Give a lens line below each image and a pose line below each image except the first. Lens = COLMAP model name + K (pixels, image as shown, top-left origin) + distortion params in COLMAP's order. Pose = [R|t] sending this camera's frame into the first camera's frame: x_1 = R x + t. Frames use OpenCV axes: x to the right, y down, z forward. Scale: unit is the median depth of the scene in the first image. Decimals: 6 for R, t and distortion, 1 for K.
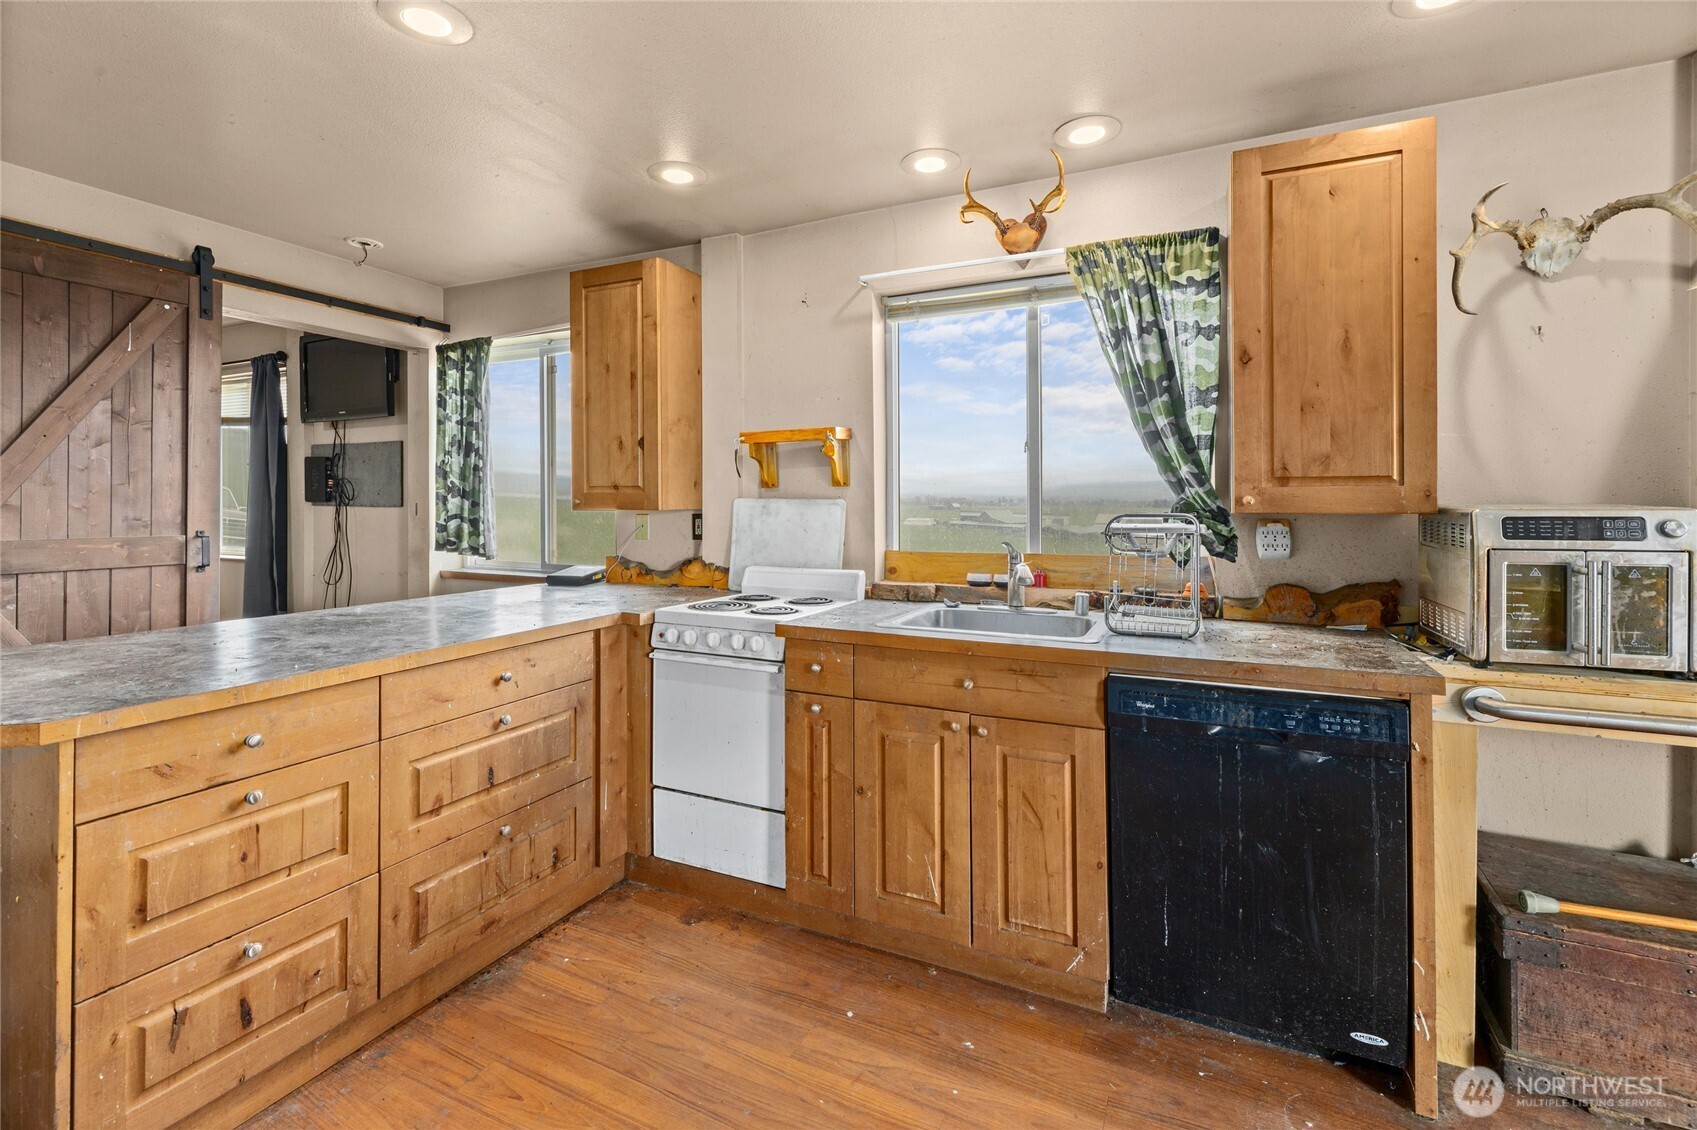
lens RADIAL K [[756.8, 0, 844.8], [0, 756.8, 501.7], [0, 0, 1]] dist [0.001798, 0.000452]
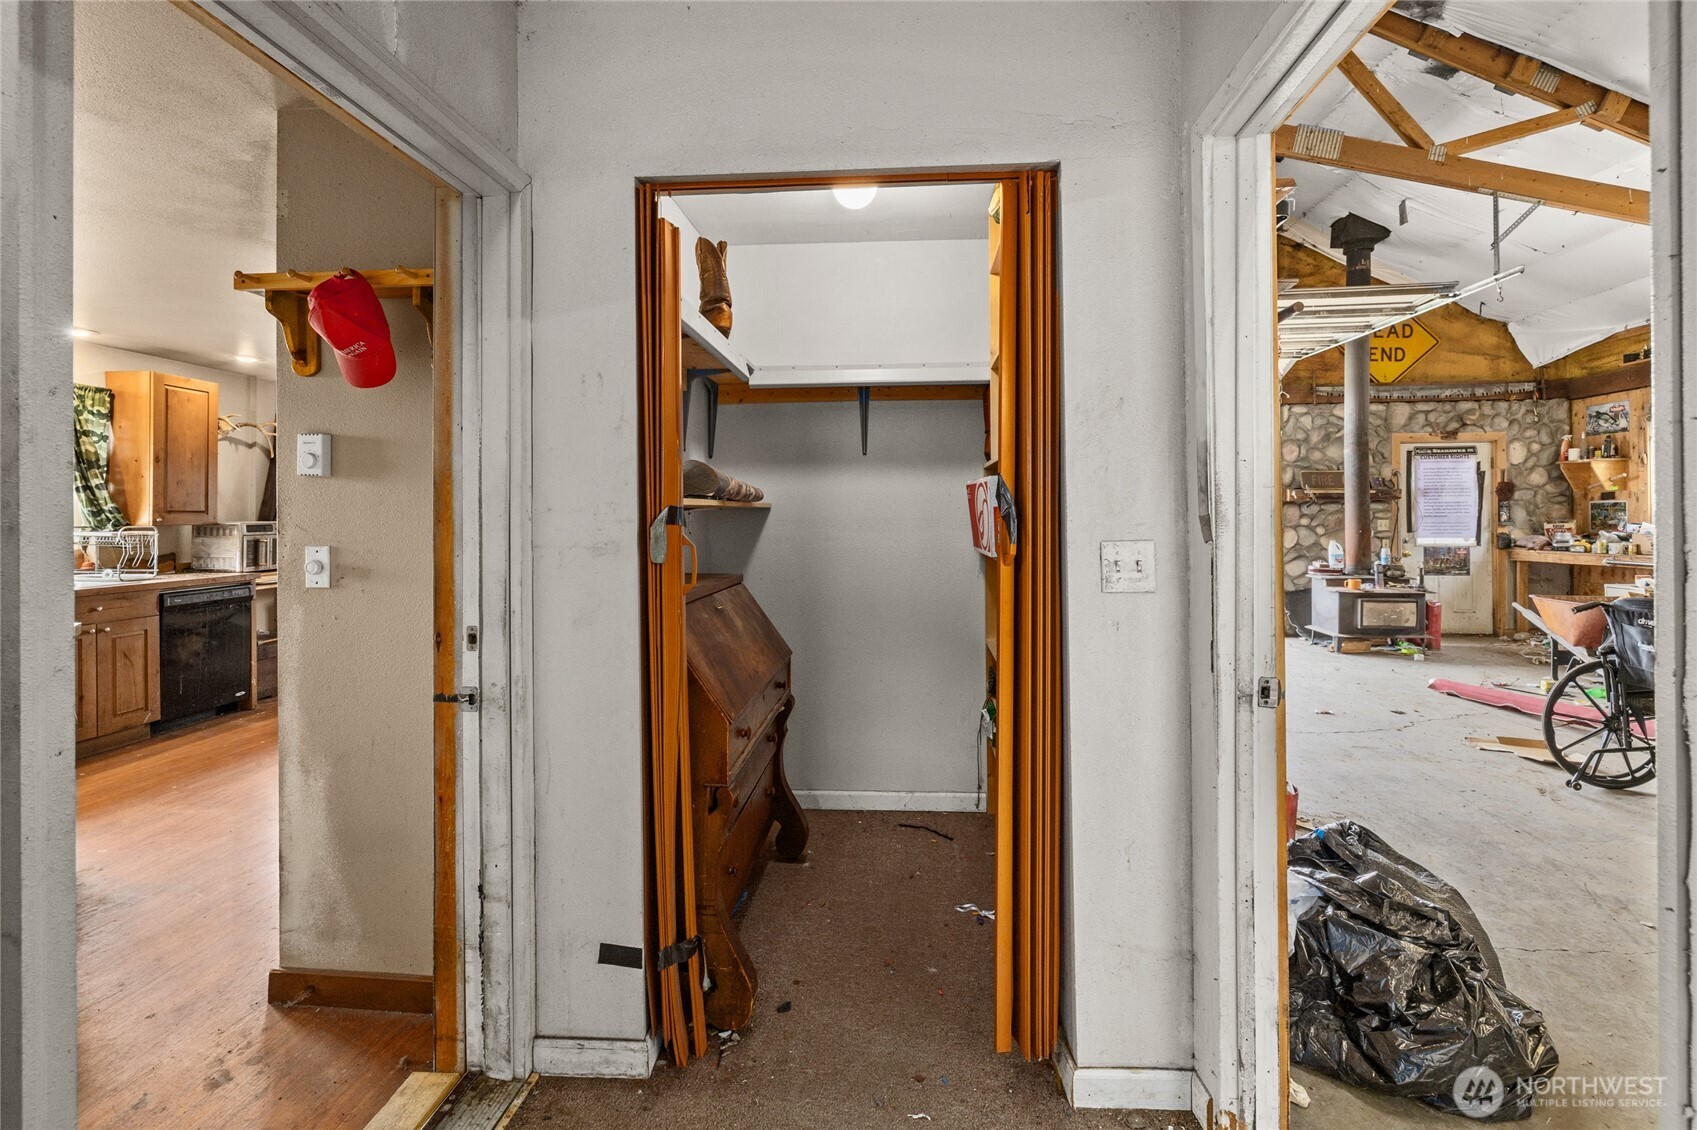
lens RADIAL K [[738.4, 0, 850.5], [0, 738.4, 514.8], [0, 0, 1]] dist [-0.000967, -0.000117]
pose [[-0.357052, 0.000094, 0.934084, -2.079947], [-0.001202, 0.999999, -0.000560, -0.016990], [-0.934084, -0.001323, -0.357052, -0.174268]]
